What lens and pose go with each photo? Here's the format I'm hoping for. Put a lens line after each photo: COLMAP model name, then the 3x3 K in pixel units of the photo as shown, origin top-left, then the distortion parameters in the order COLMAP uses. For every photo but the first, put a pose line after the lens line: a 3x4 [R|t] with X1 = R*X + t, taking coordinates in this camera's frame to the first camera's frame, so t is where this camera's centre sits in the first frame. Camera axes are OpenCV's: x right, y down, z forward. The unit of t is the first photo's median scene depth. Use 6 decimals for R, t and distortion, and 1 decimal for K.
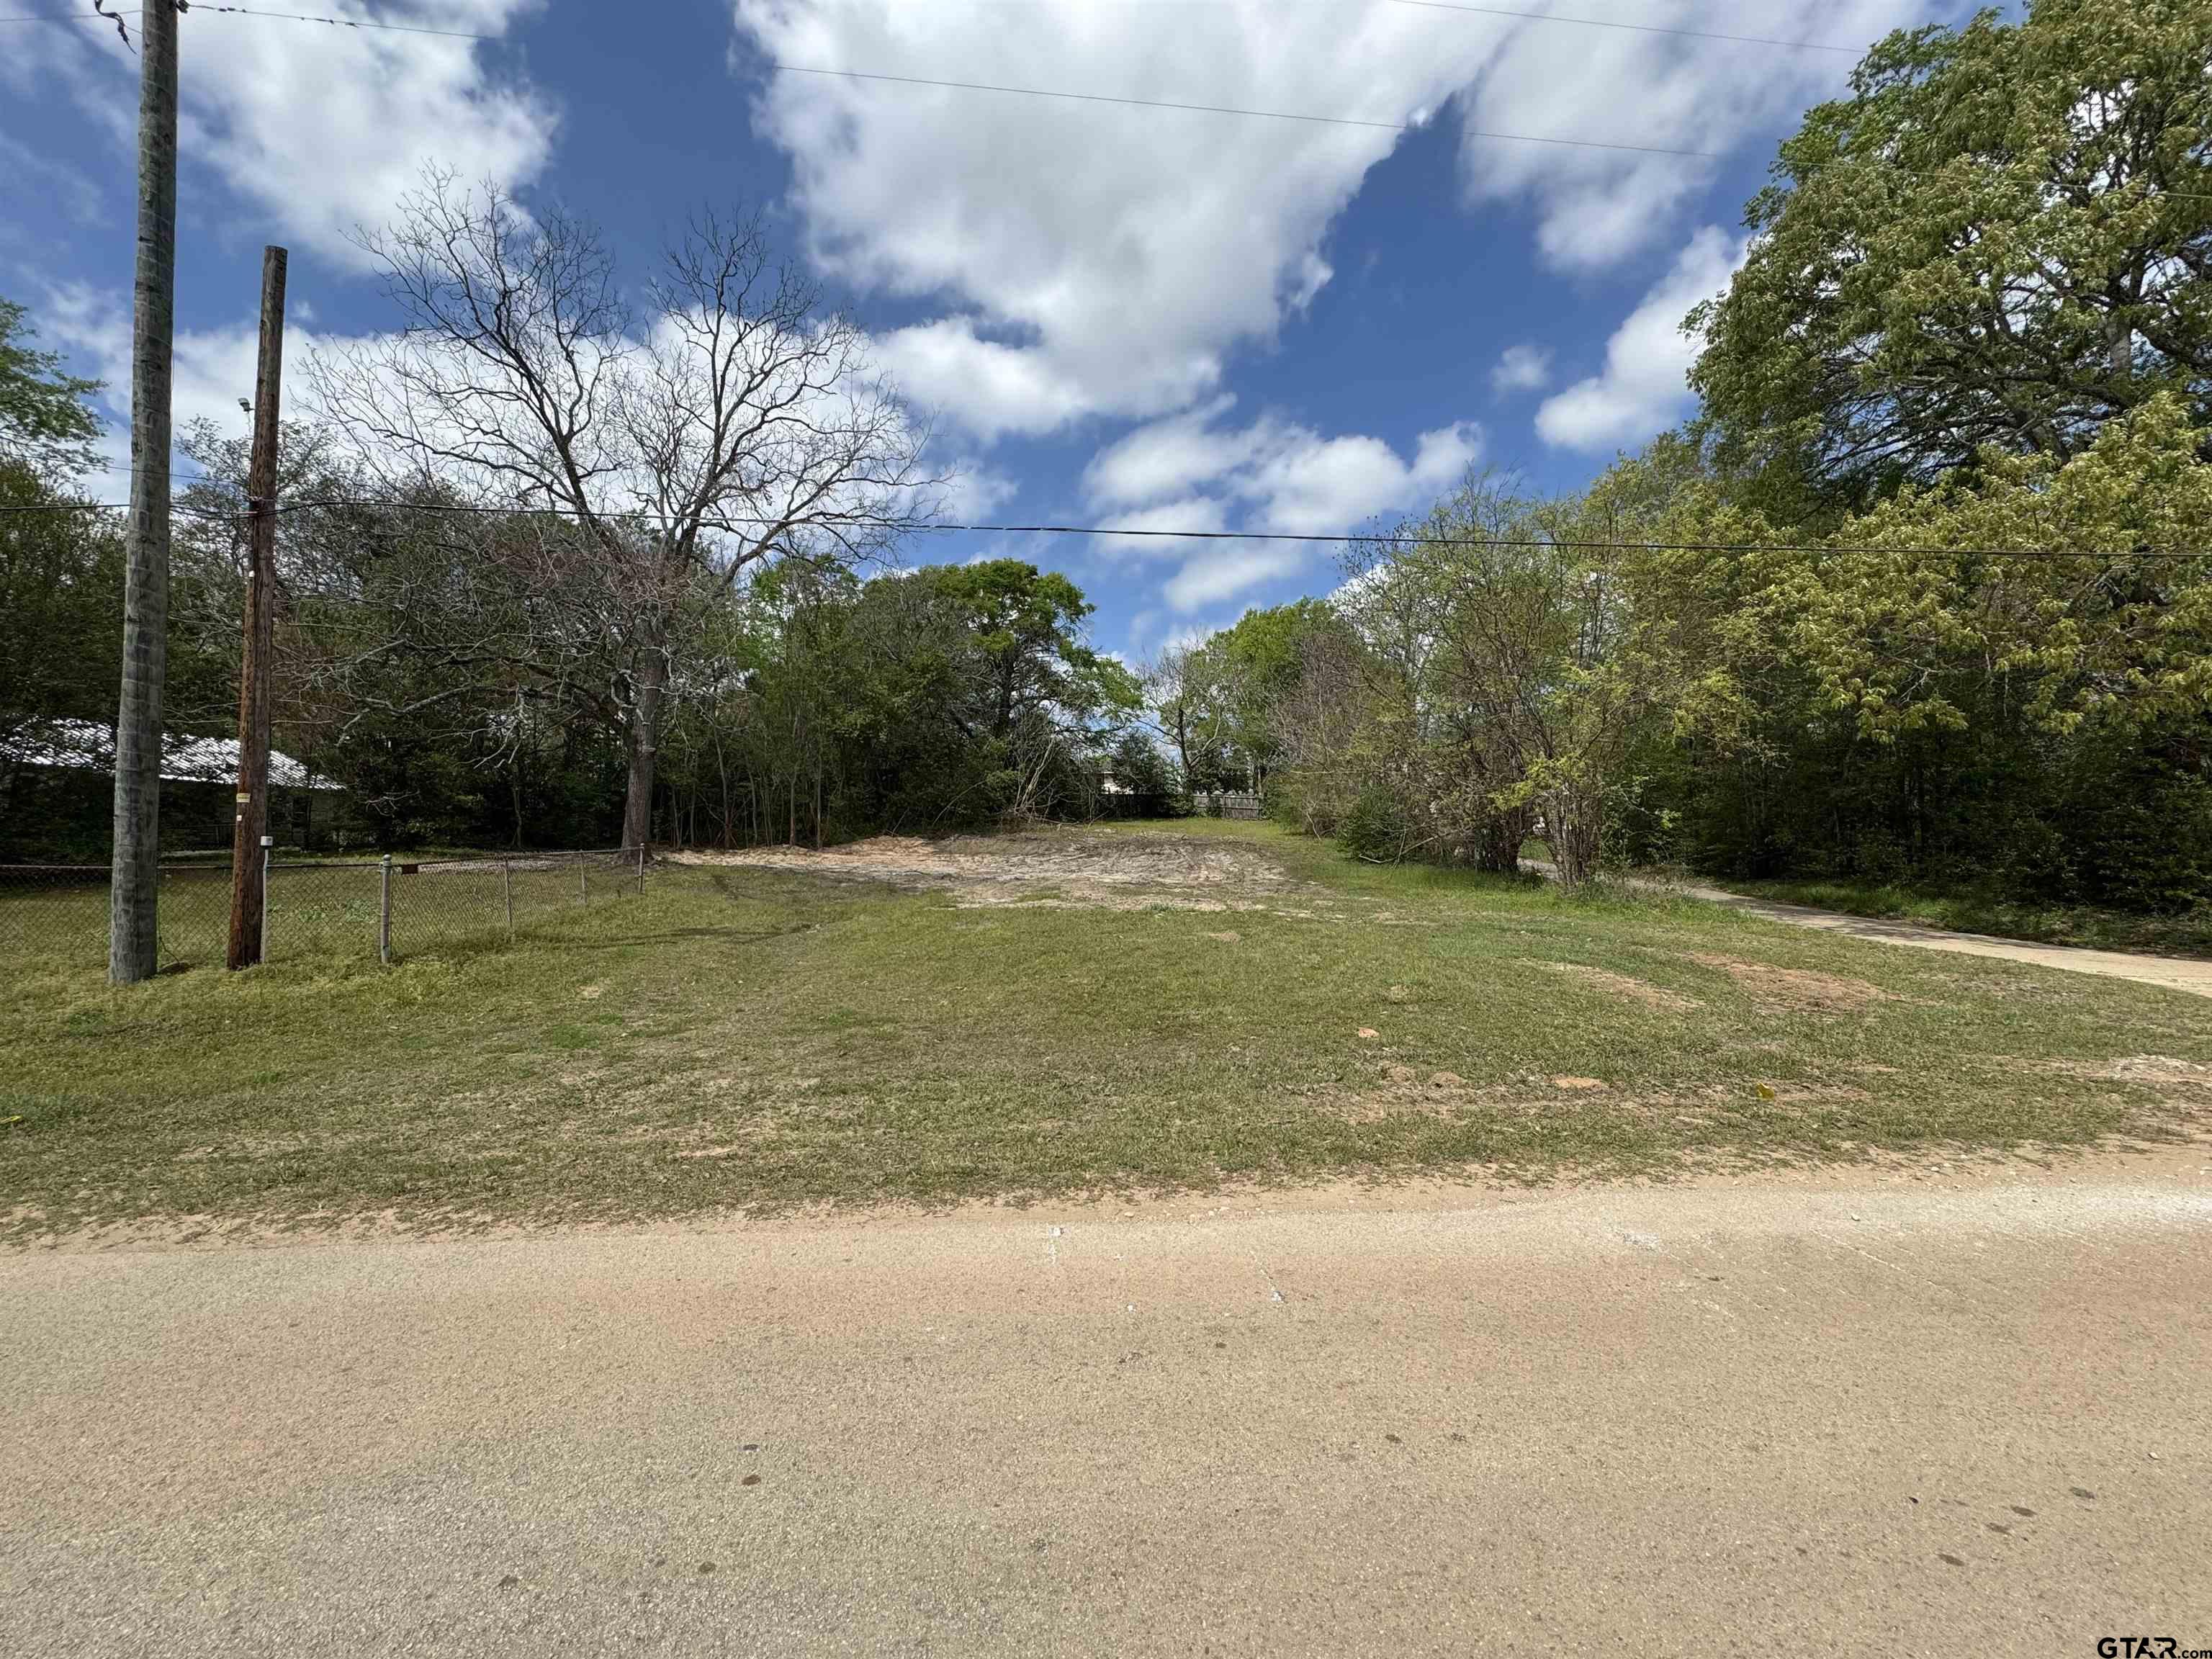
lens RADIAL K [[935.1, 0, 1106.0], [0, 935.1, 829.5], [0, 0, 1]] dist [0.022990, -0.000012]
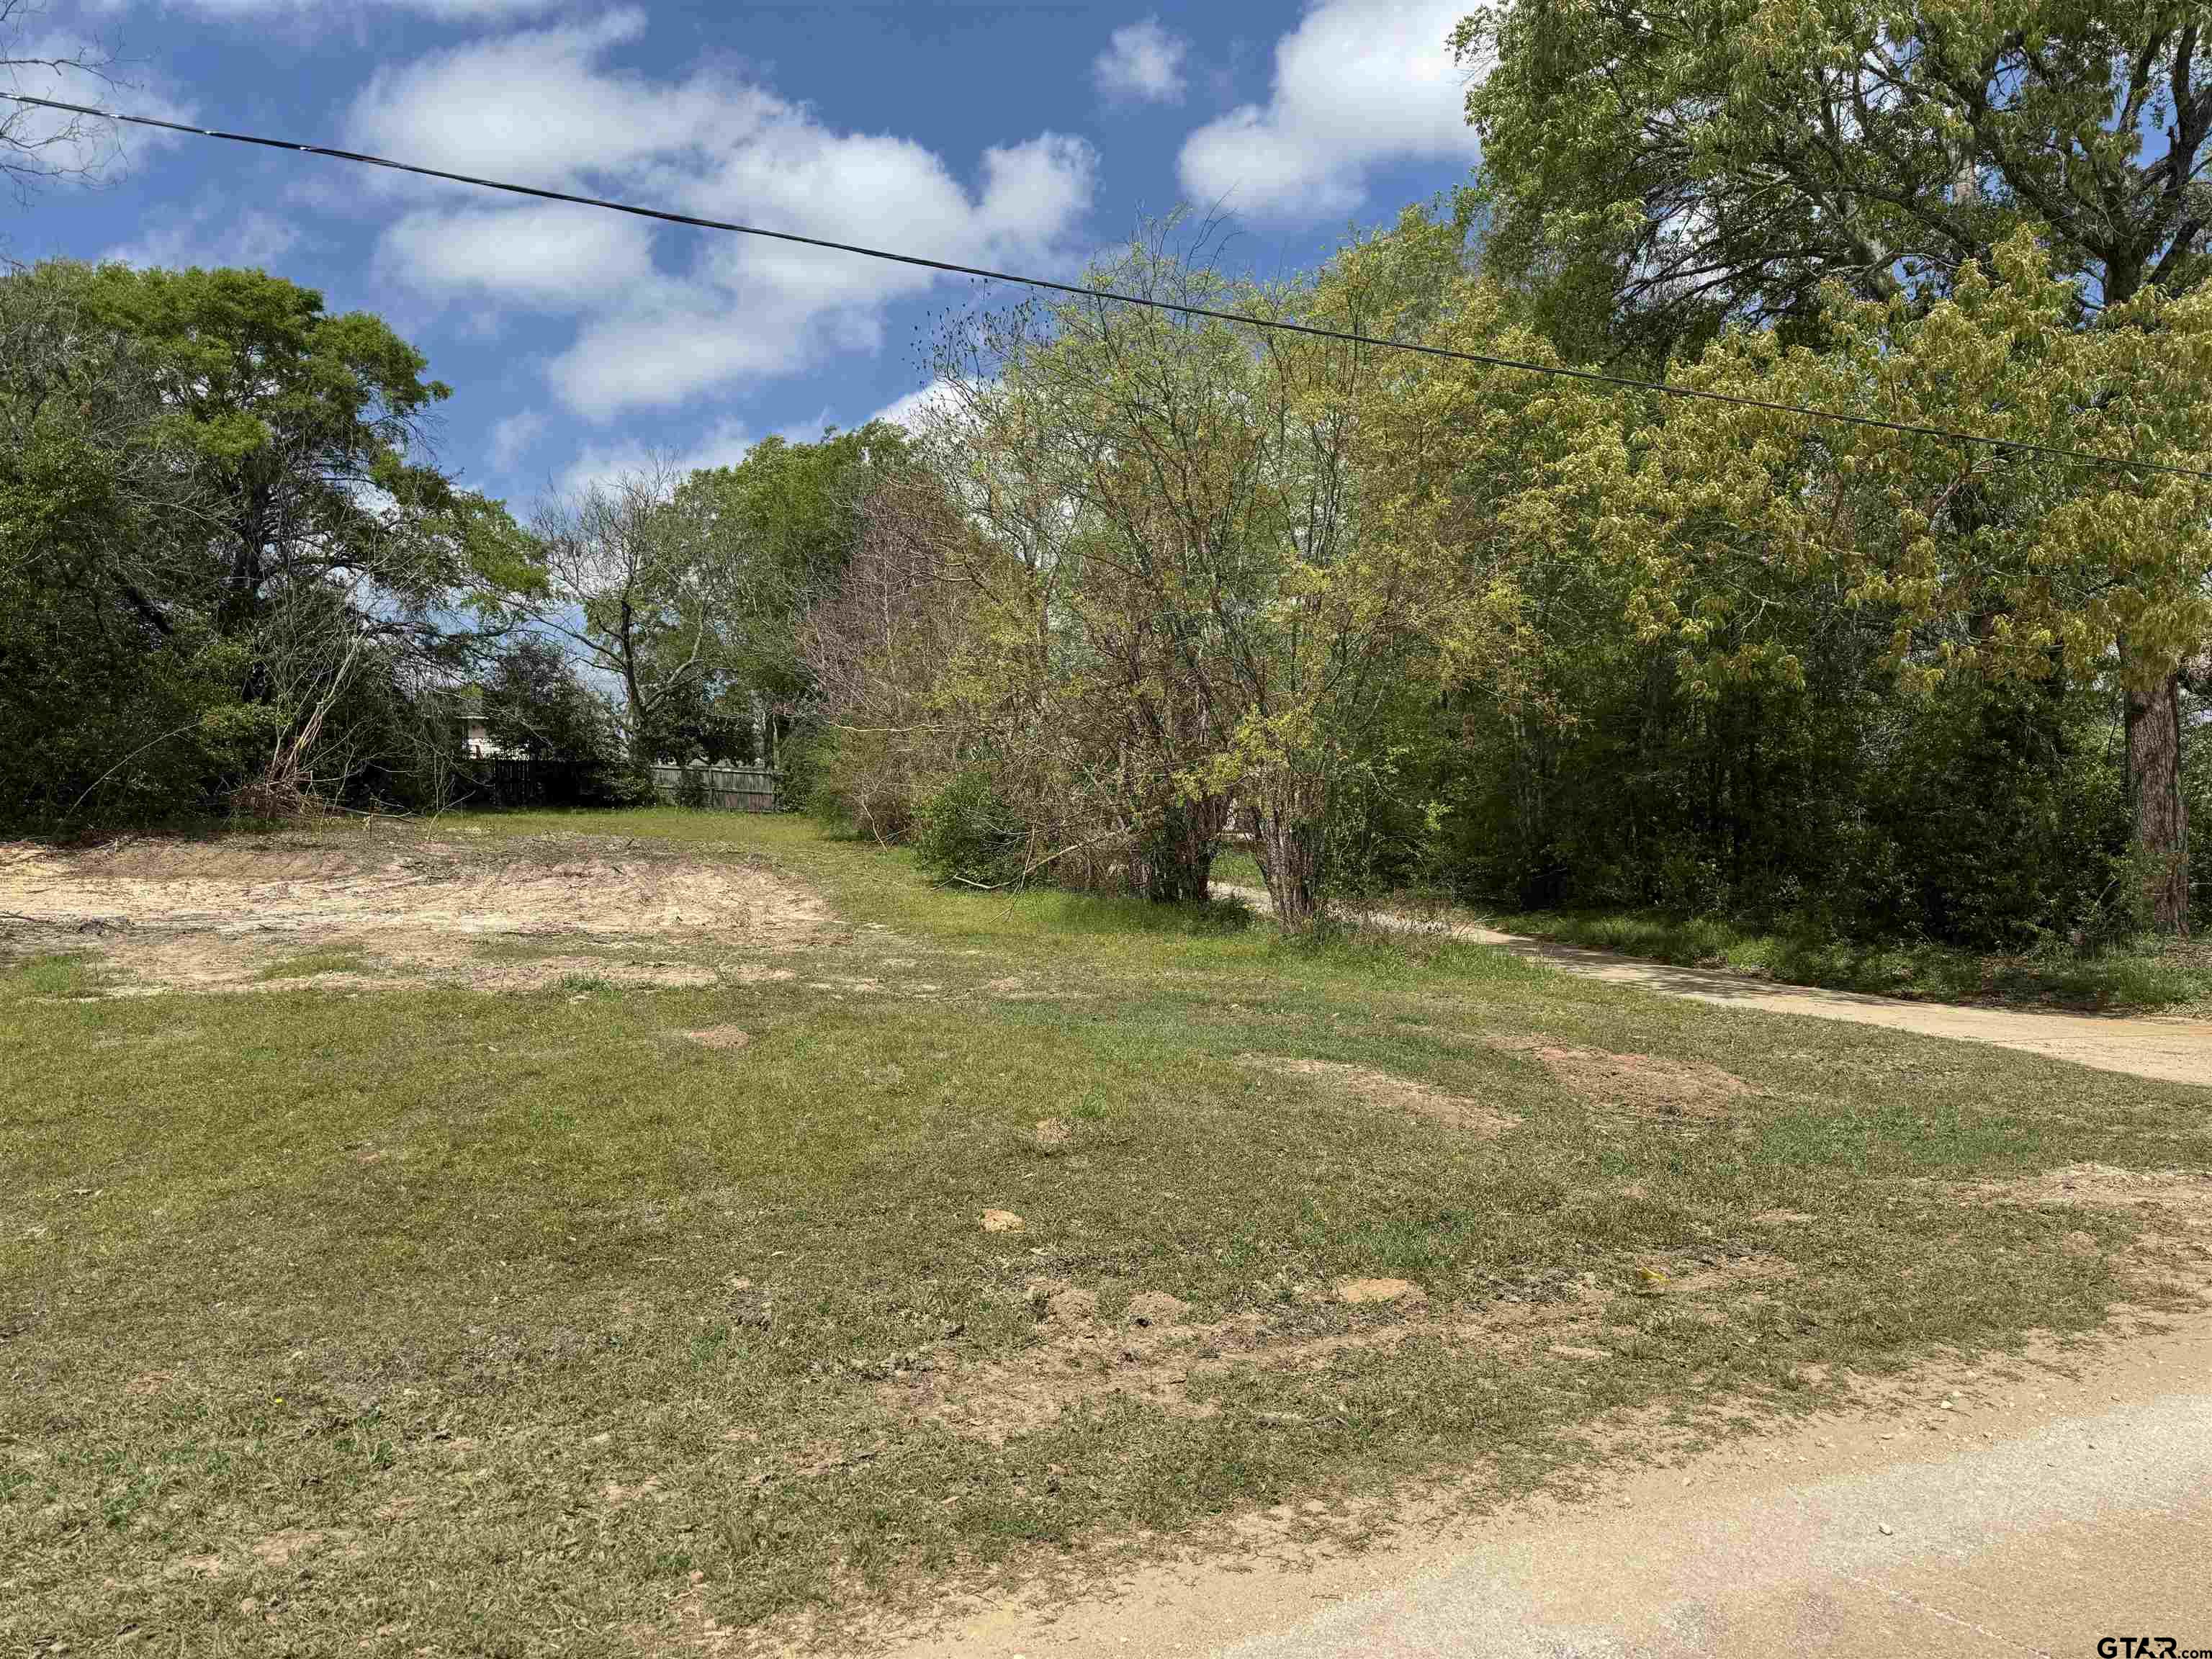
lens RADIAL K [[1544.3, 0, 1101.5], [0, 1544.3, 835.3], [0, 0, 1]] dist [0.039008, -0.048526]
pose [[0.928920, 0.005838, 0.370234, 0.009341], [-0.006439, 0.999979, 0.000390, 0.002196], [-0.370224, -0.002746, 0.928938, 0.125979]]
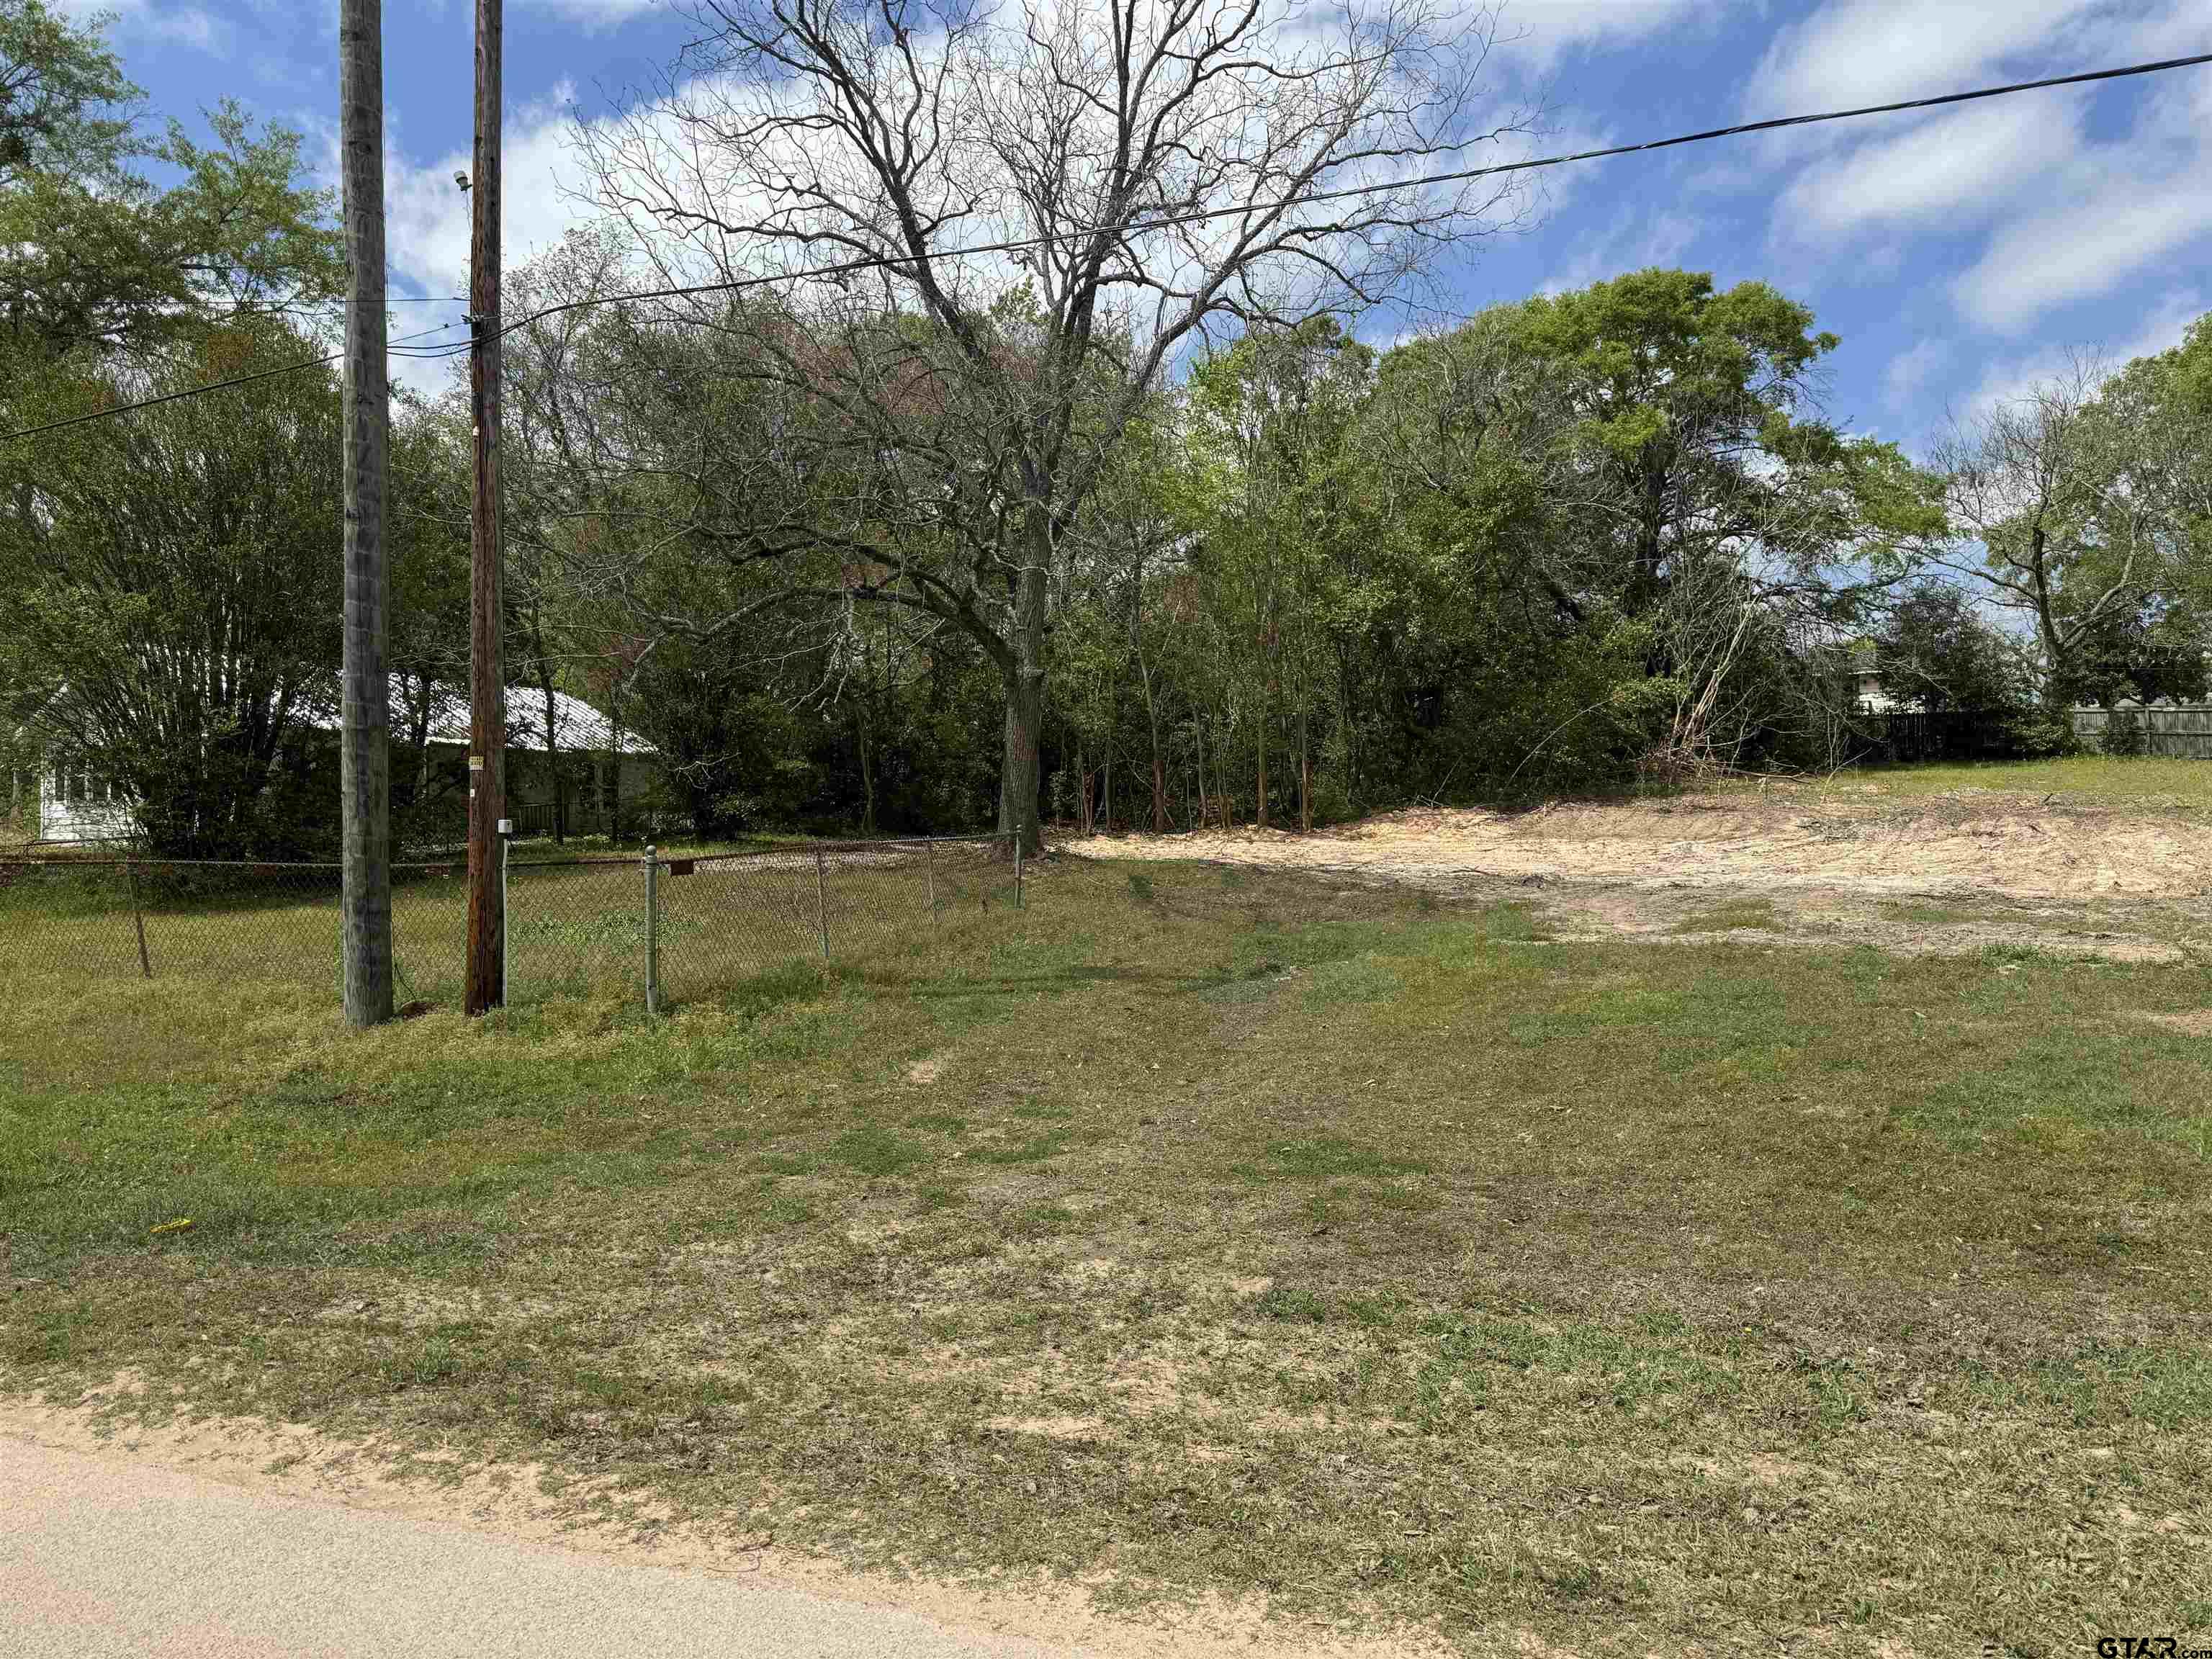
lens RADIAL K [[1544.3, 0, 1101.5], [0, 1544.3, 835.3], [0, 0, 1]] dist [0.039008, -0.048526]
pose [[0.901680, -0.008659, -0.432317, -0.013748], [0.018992, 0.999628, 0.019590, 0.003186], [0.431986, -0.025875, 0.901509, 0.121701]]
